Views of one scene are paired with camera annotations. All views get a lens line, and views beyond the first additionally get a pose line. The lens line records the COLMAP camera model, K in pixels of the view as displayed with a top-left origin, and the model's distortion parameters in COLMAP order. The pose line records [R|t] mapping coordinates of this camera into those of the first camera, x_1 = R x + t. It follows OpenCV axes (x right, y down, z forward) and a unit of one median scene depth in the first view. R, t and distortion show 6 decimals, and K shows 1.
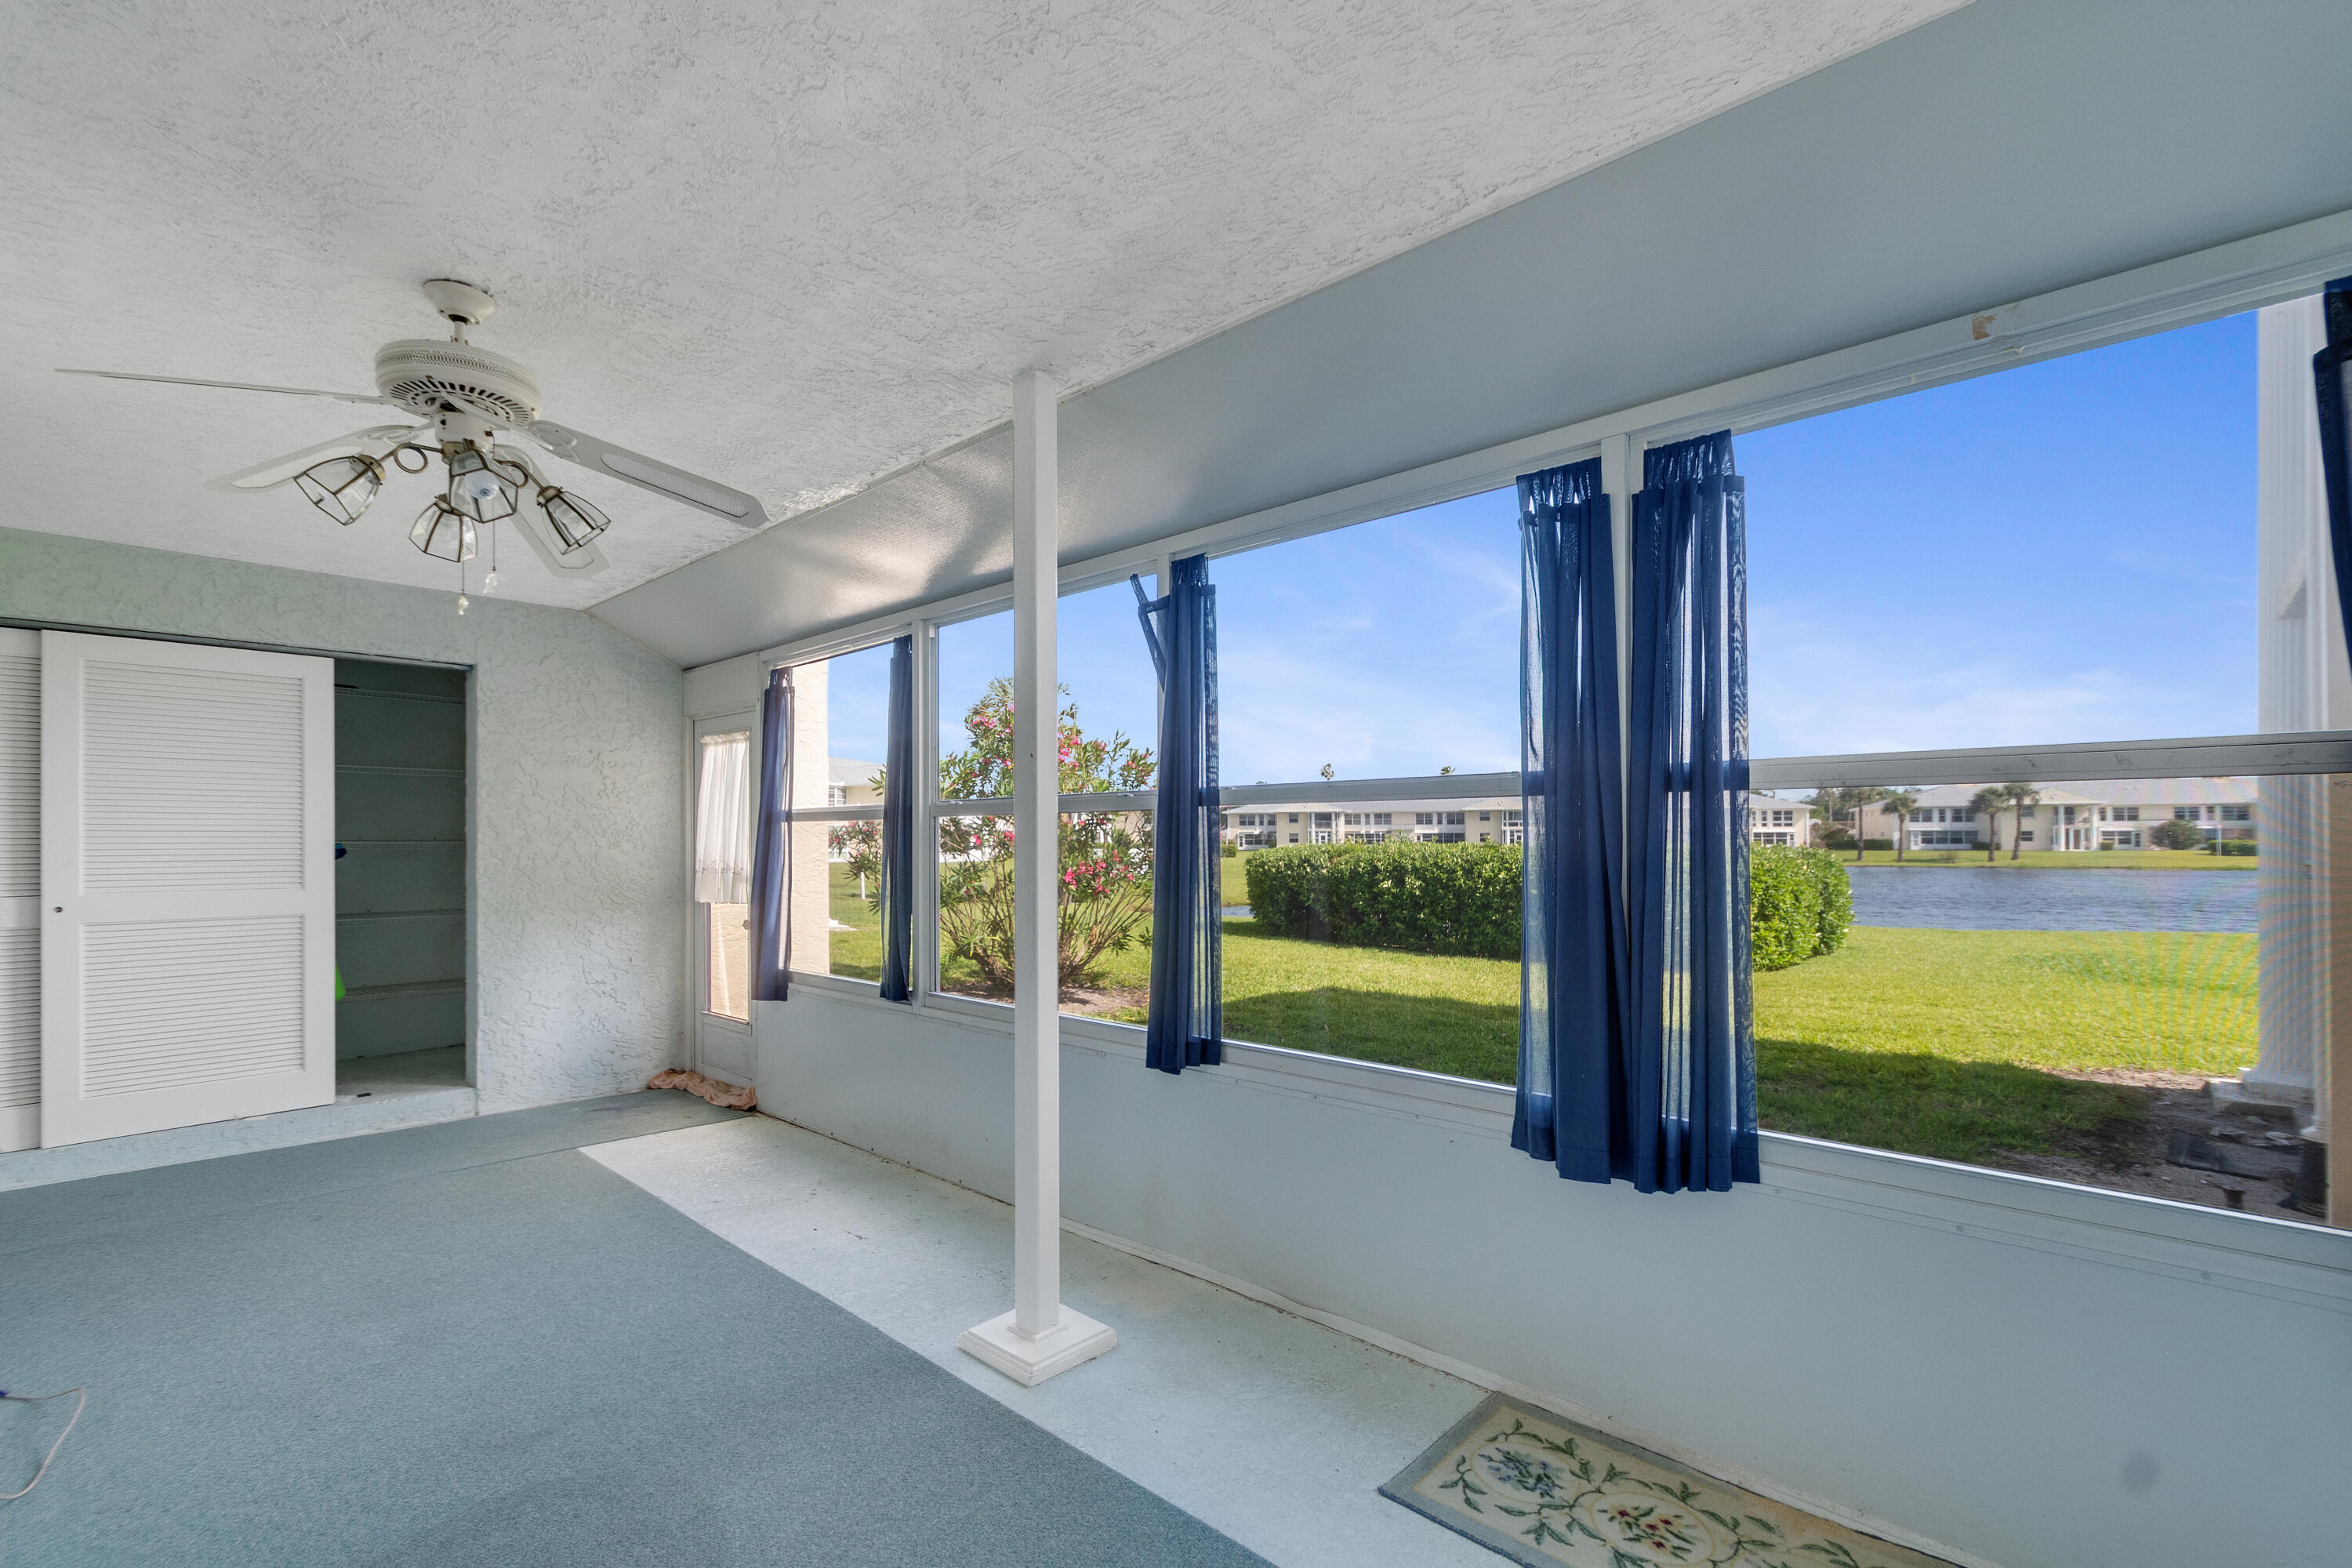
lens RADIAL K [[995.5, 0, 1181.4], [0, 995.5, 827.0], [0, 0, 1]] dist [-0.000799, -0.000088]
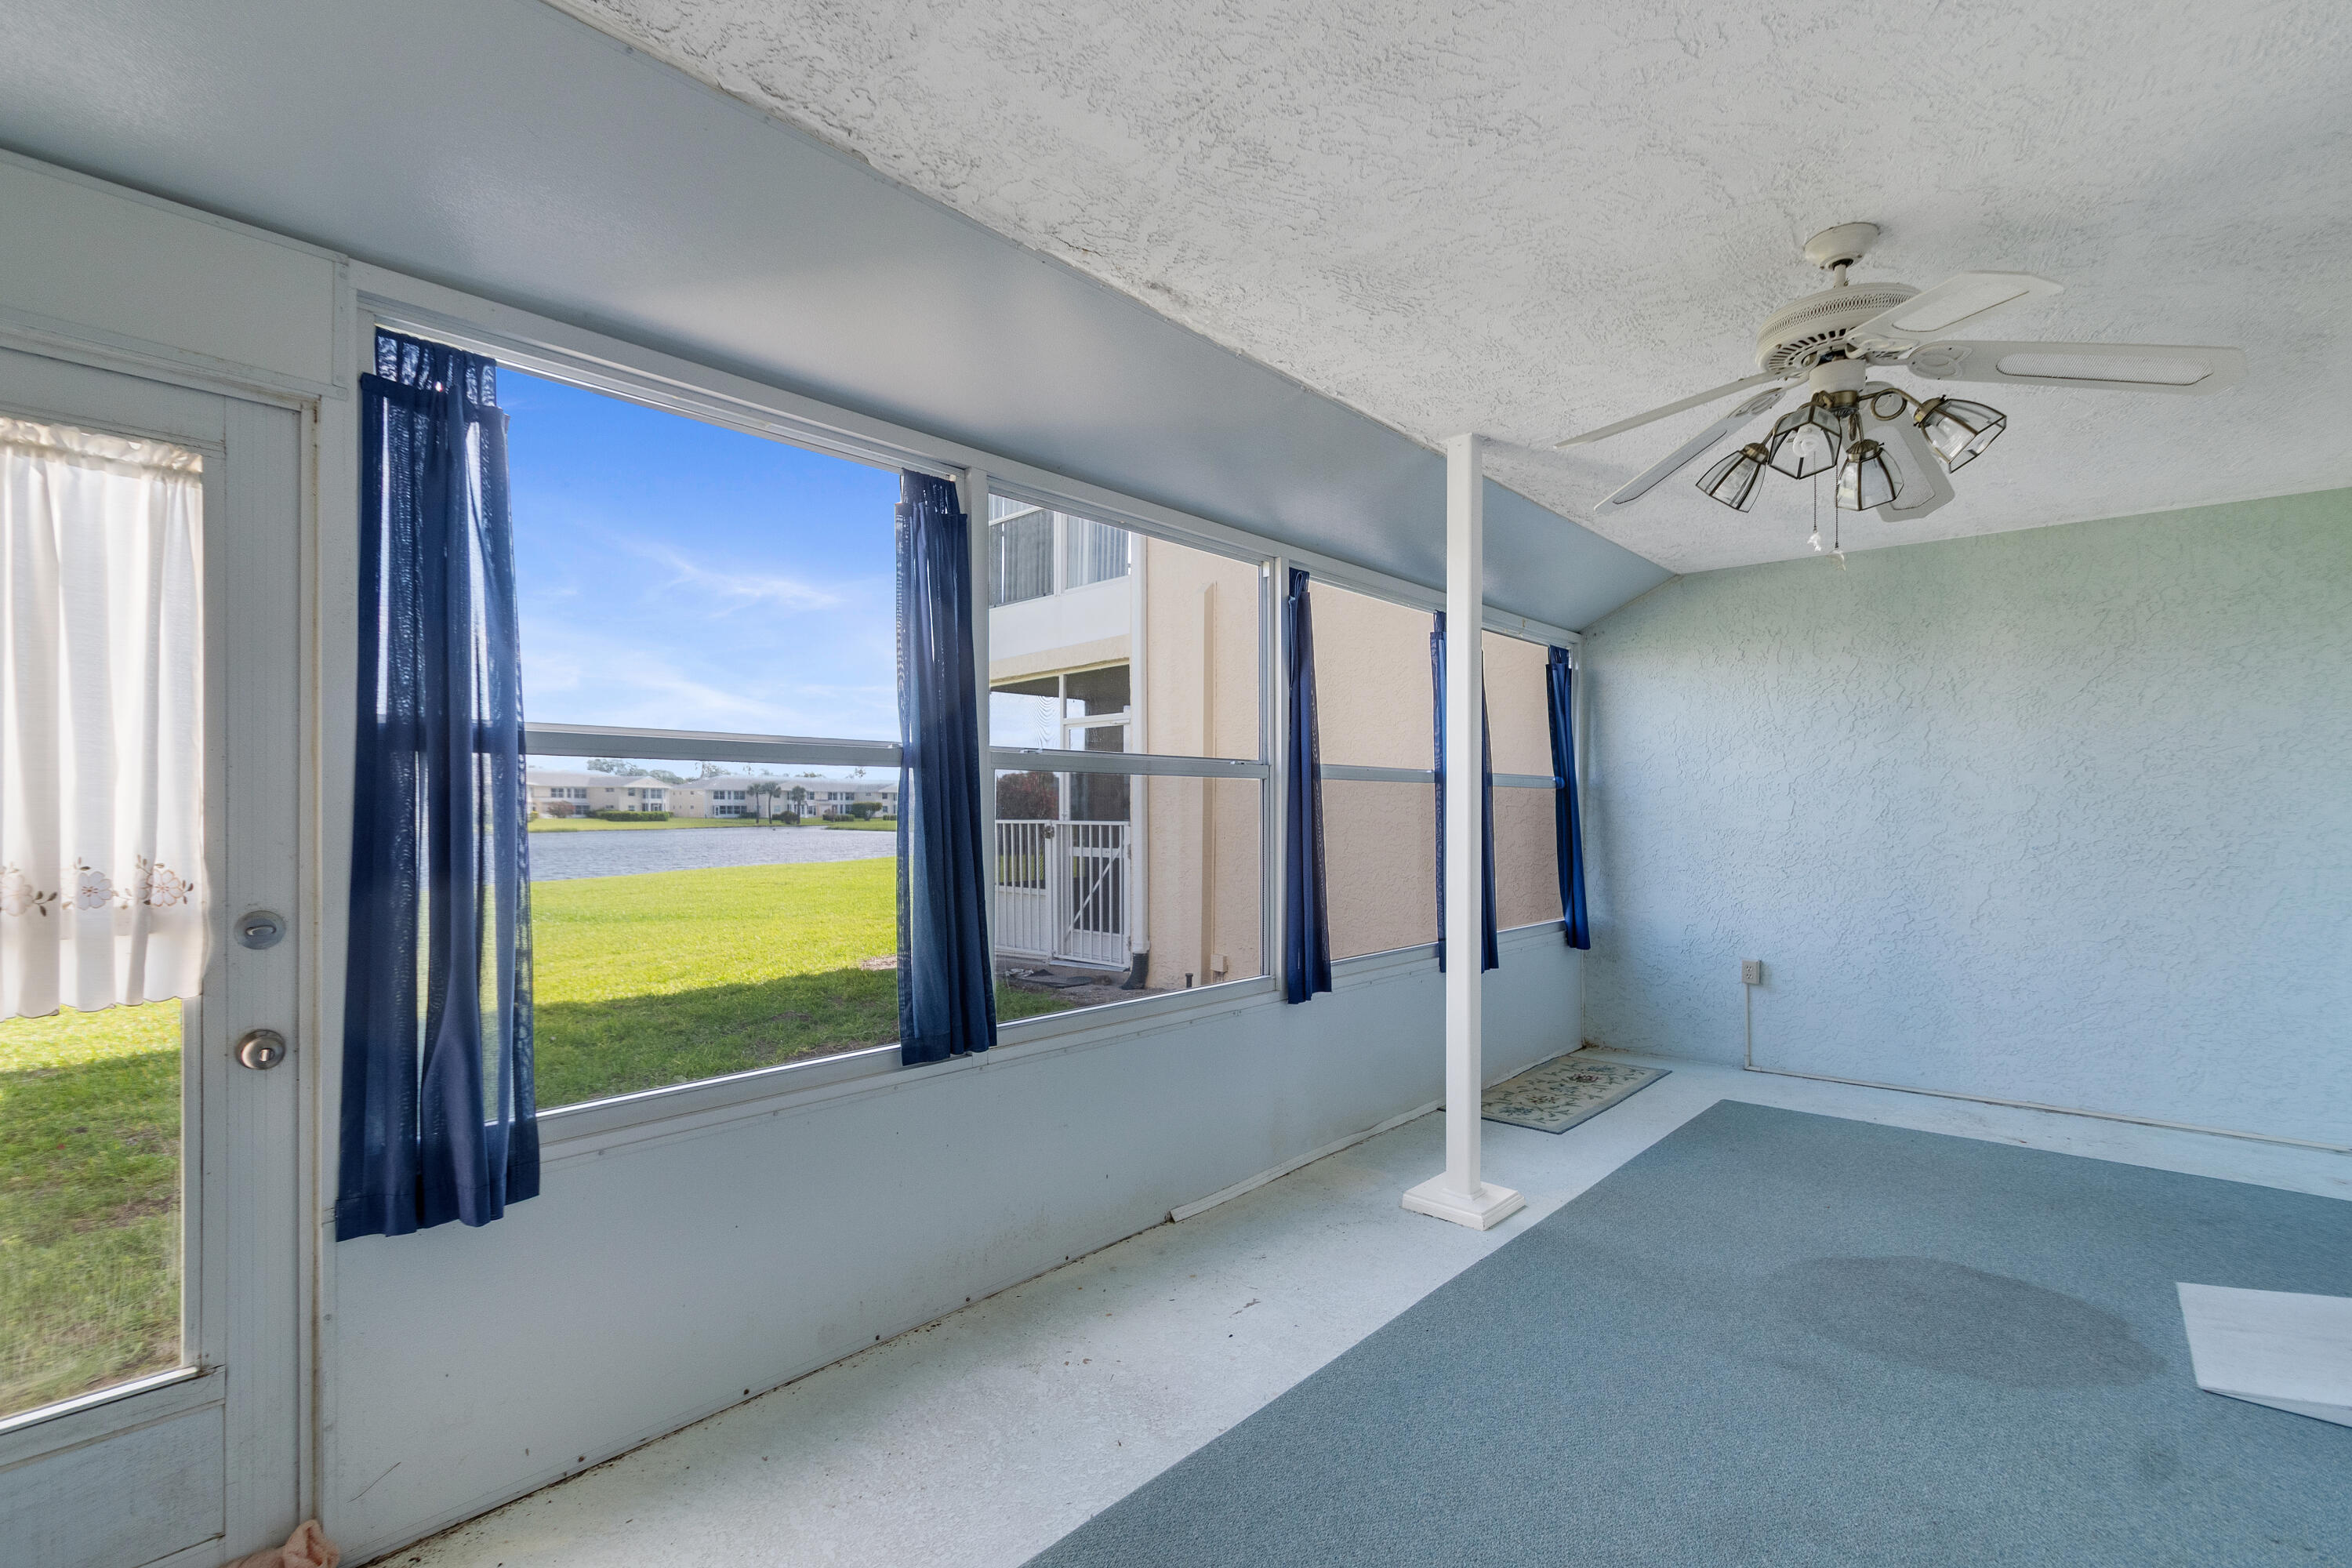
lens RADIAL K [[1050.1, 0, 1135.6], [0, 1050.1, 821.7], [0, 0, 1]] dist [0.010851, -0.000195]
pose [[0.048700, -0.008939, 0.998773, -1.181088], [-0.007800, 0.999926, 0.009330, 0.022733], [-0.998783, -0.008244, 0.048627, 1.068122]]
